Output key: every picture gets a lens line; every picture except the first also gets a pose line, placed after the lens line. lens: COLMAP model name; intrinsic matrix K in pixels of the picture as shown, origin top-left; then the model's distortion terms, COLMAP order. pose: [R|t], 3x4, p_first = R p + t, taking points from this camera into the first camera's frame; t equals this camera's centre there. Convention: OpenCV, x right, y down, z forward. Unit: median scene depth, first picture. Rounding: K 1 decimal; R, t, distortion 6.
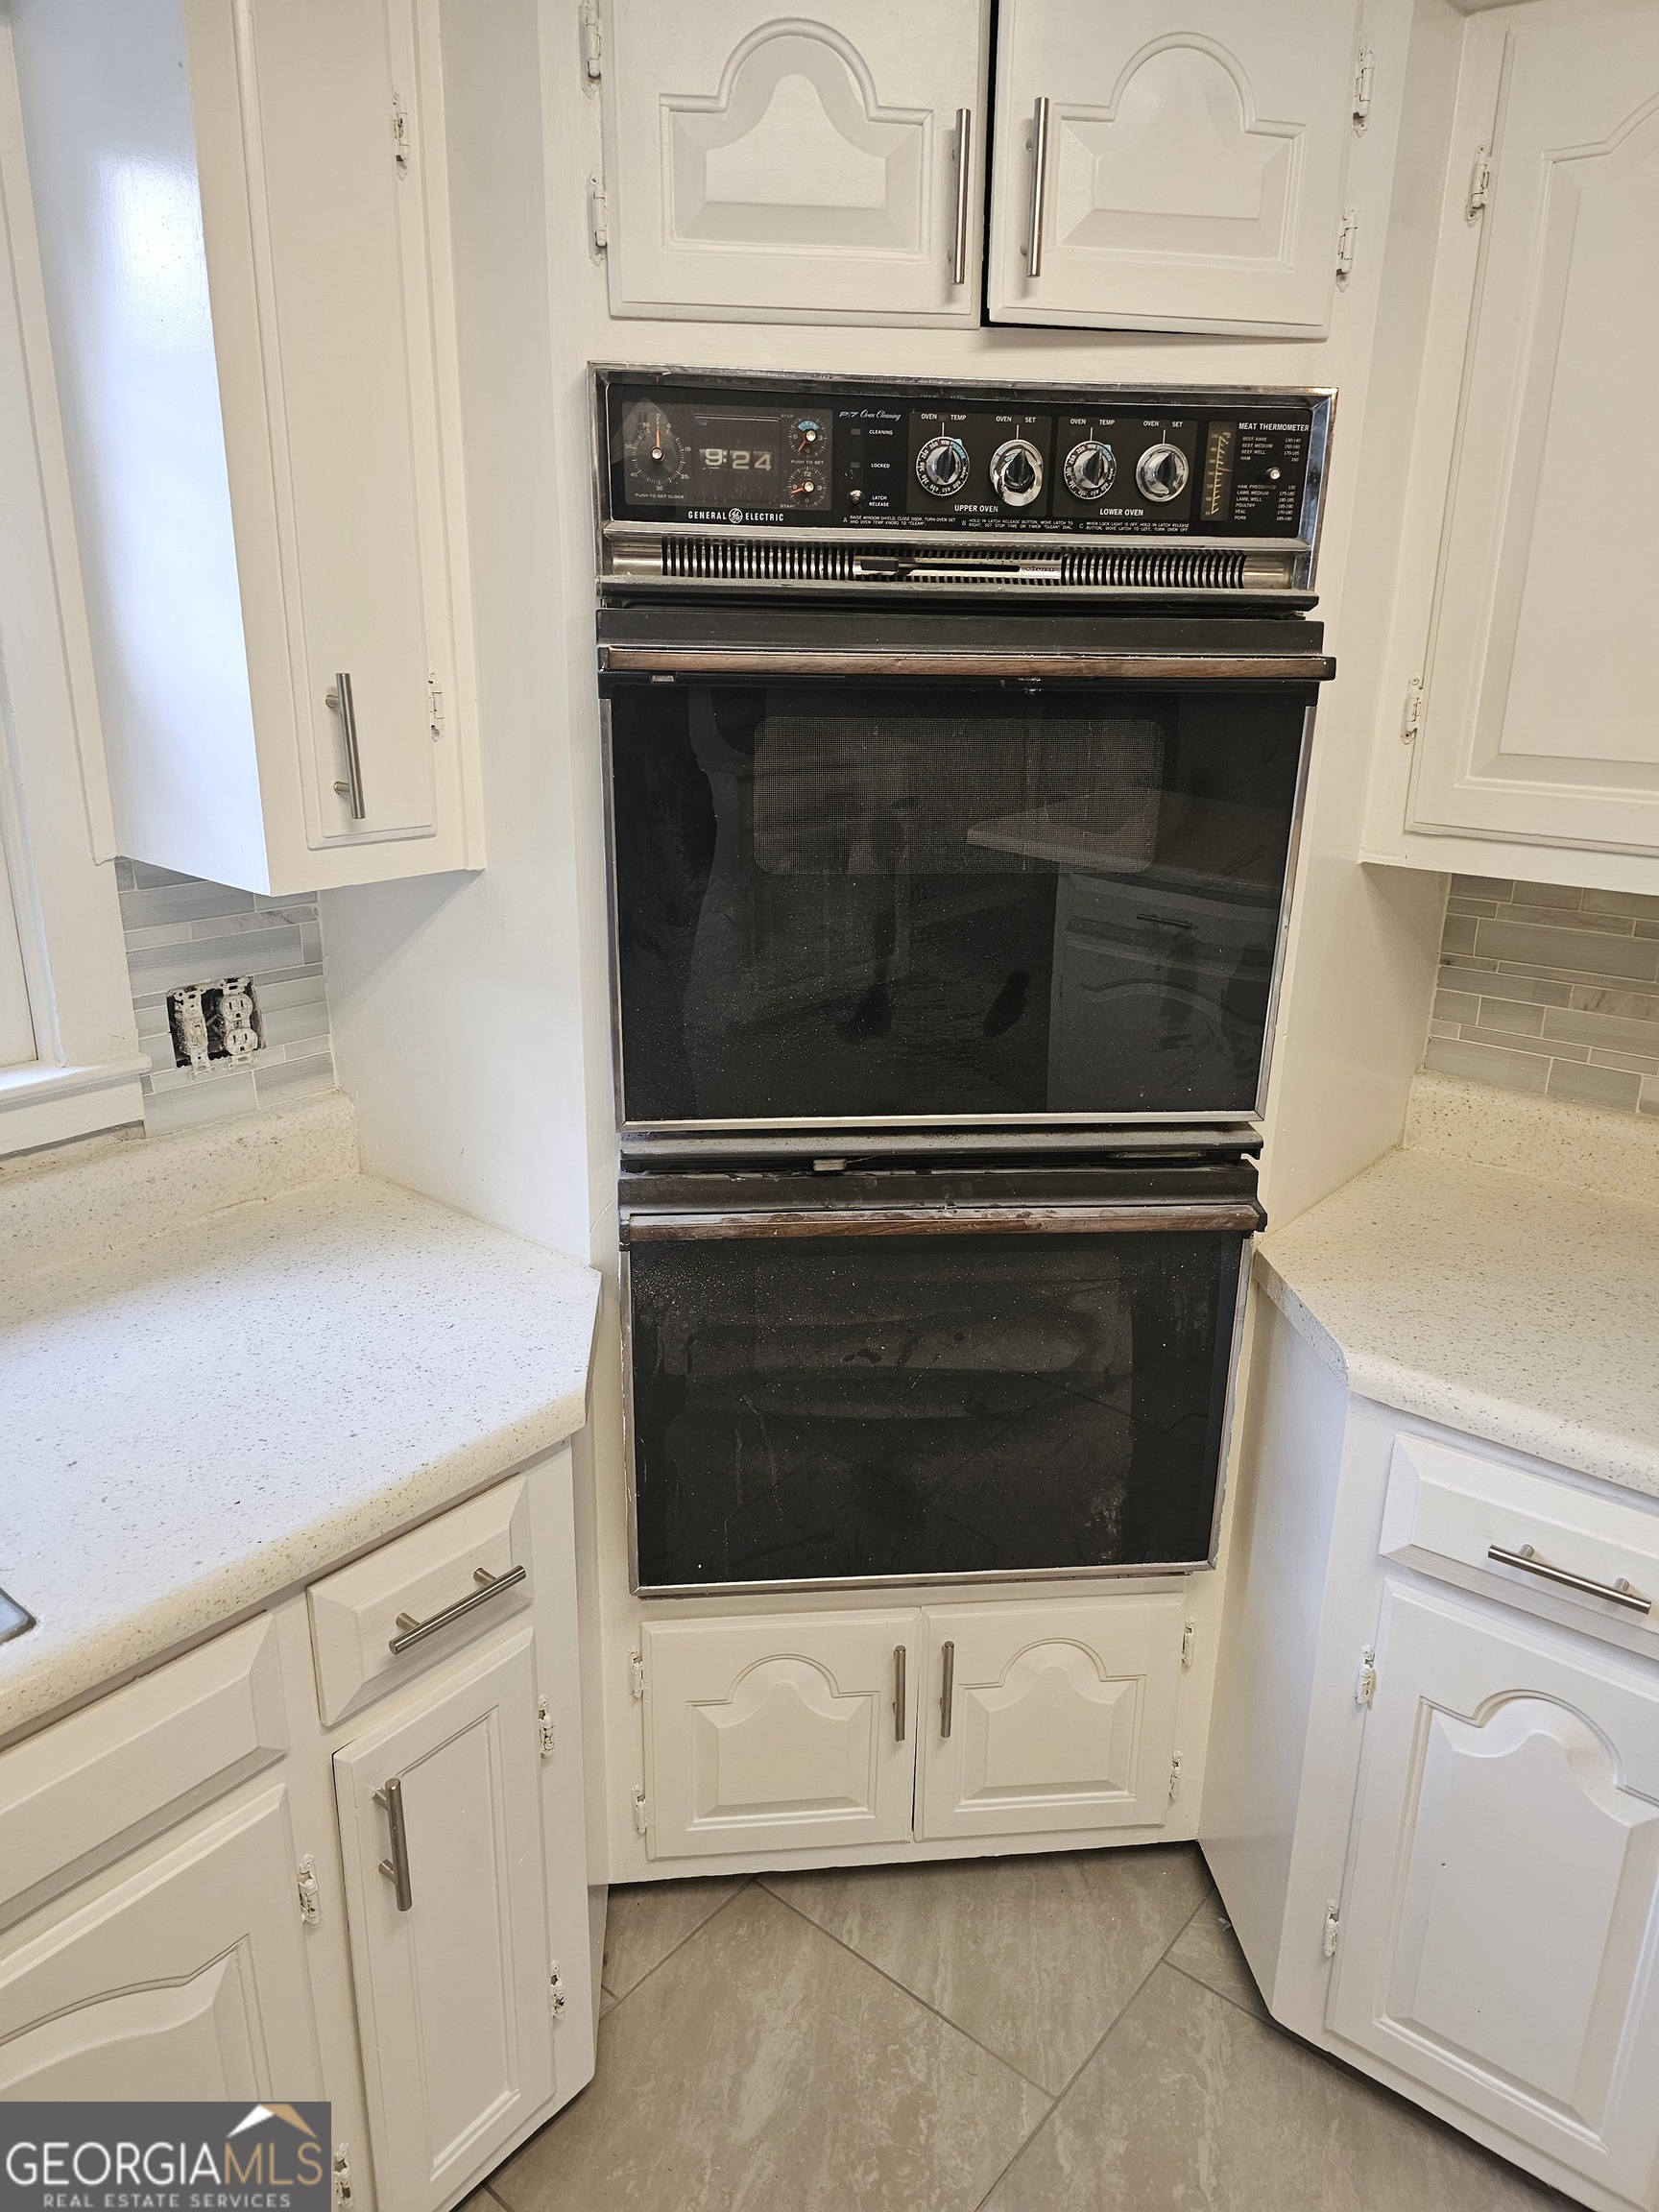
lens RADIAL K [[1515.8, 0, 839.2], [0, 1515.8, 1096.1], [0, 0, 1]] dist [0.022950, -0.001055]
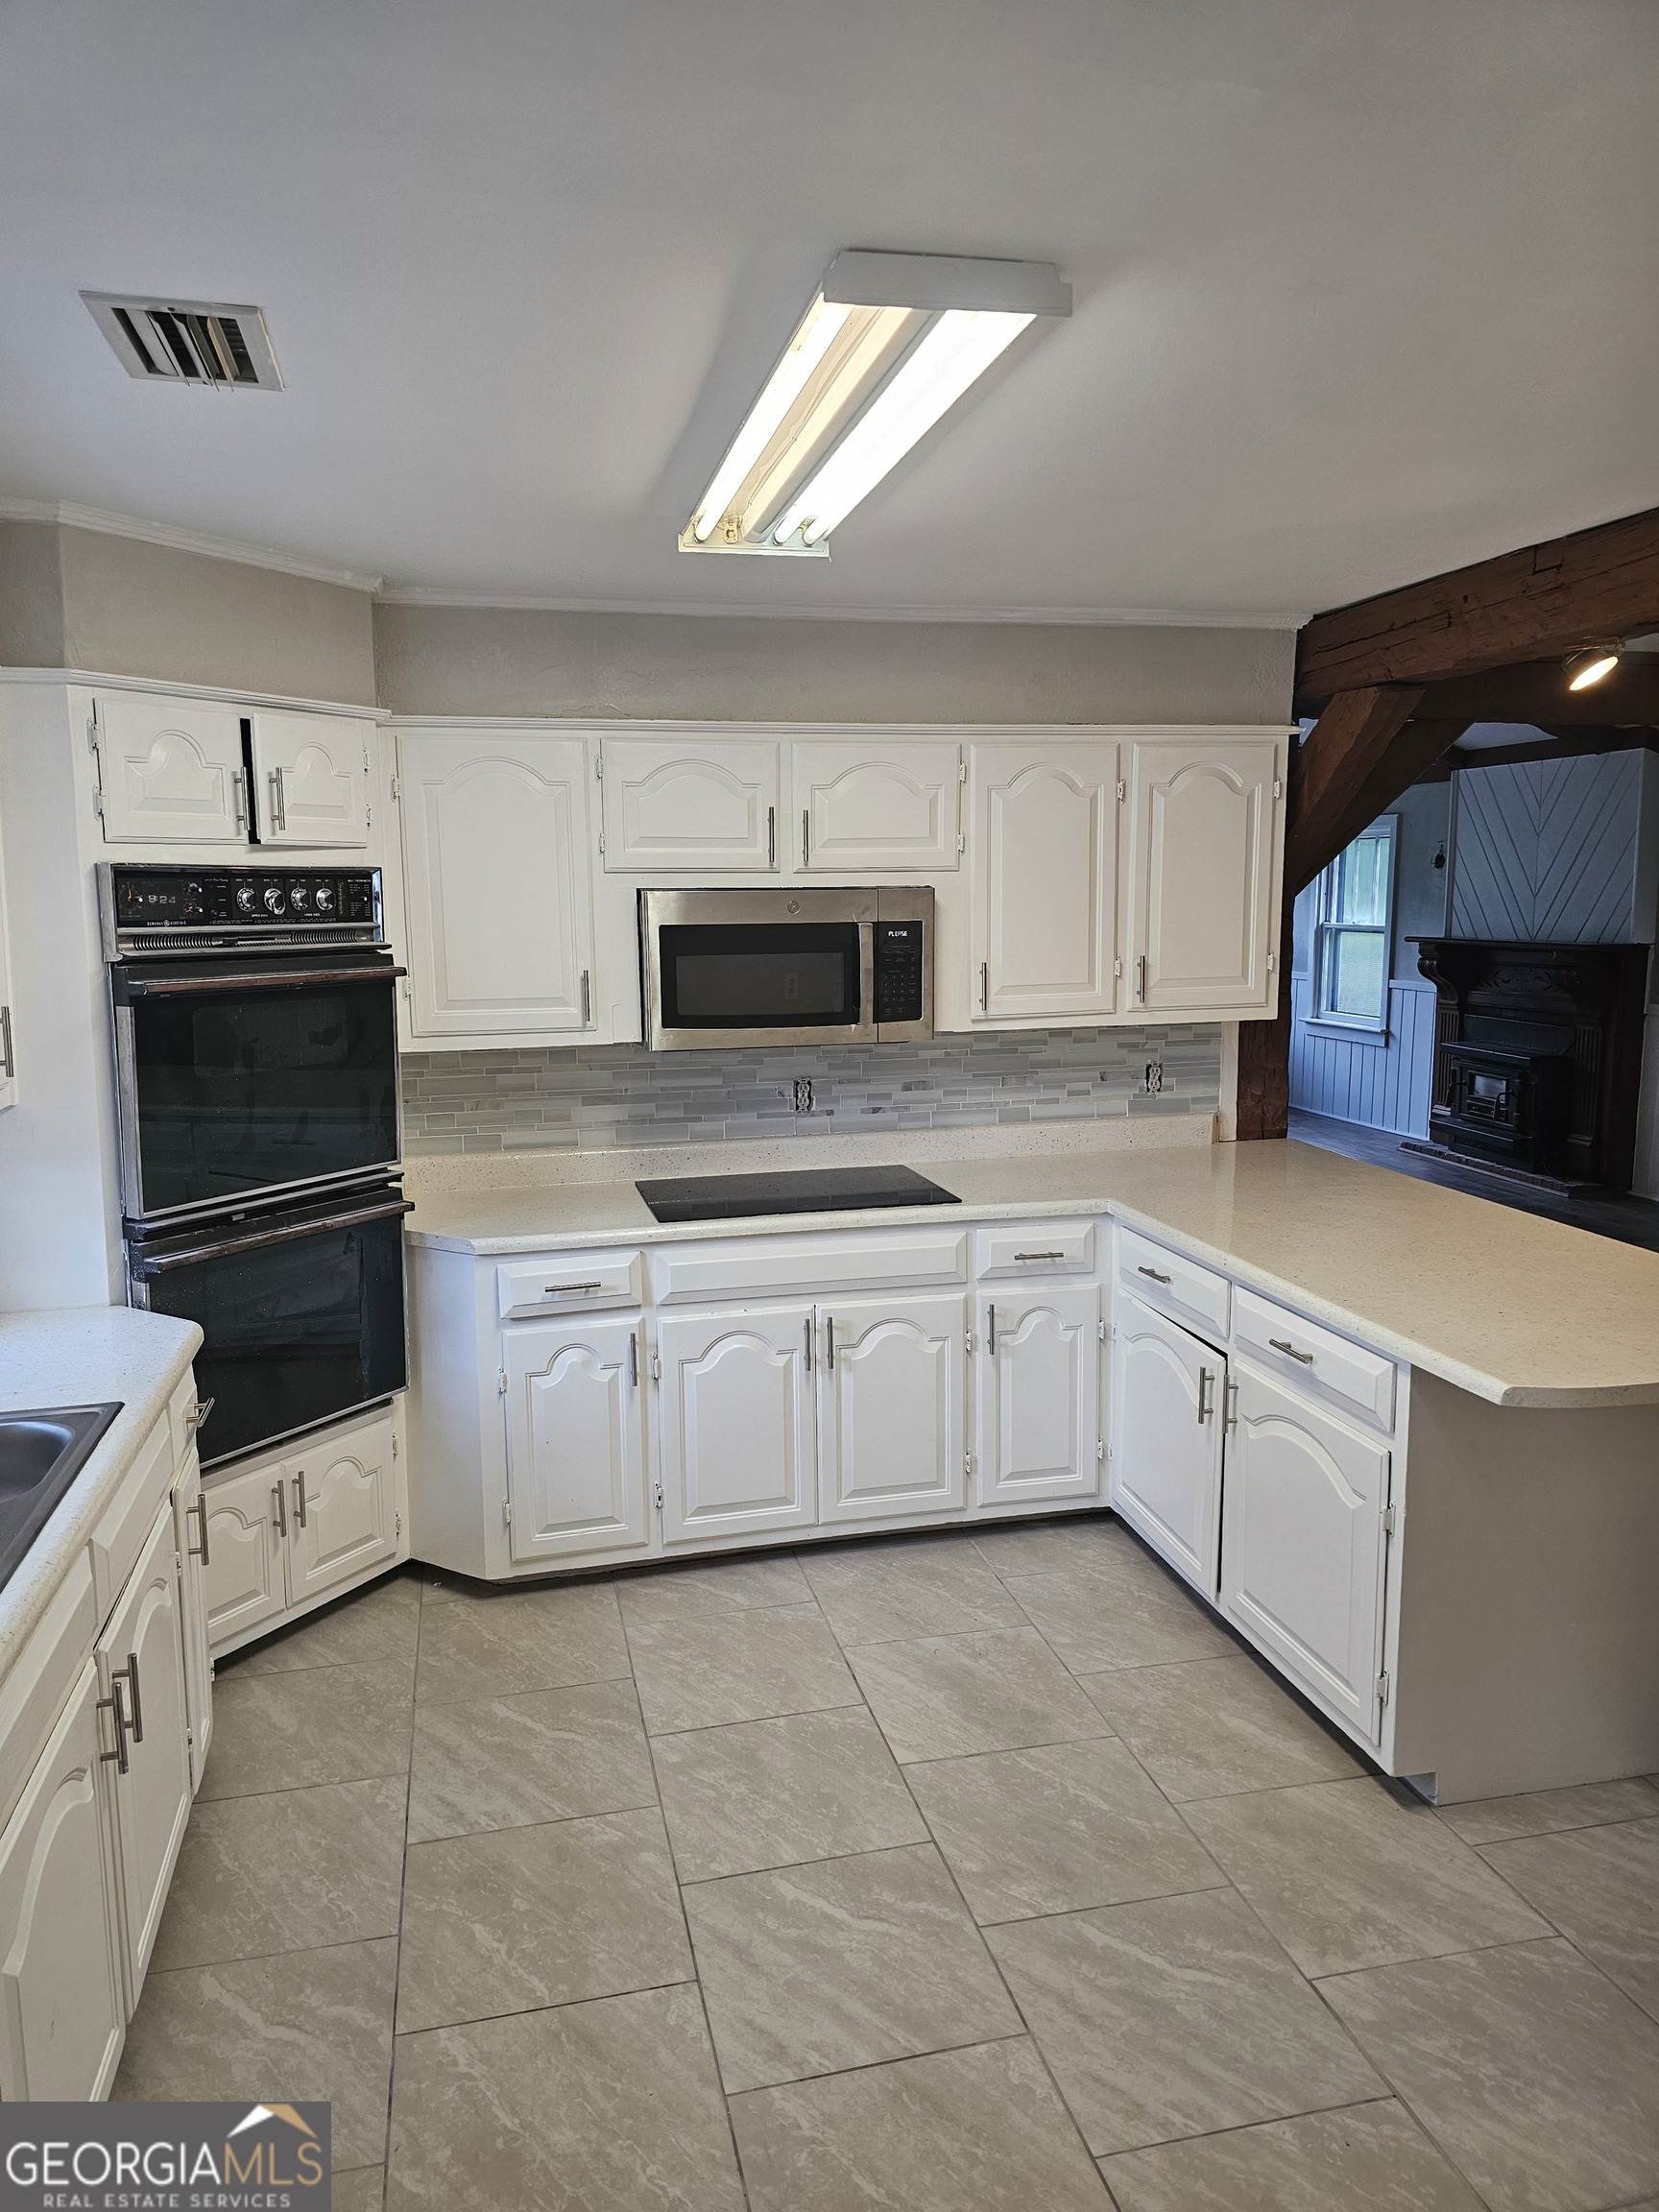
lens RADIAL K [[1515.8, 0, 826.4], [0, 1515.8, 1103.8], [0, 0, 1]] dist [0.022950, -0.001055]
pose [[0.607361, -0.134990, 0.782873, -1.235517], [0.264893, 0.963473, -0.039376, 0.210207], [-0.748962, 0.231293, 0.620934, -1.020728]]
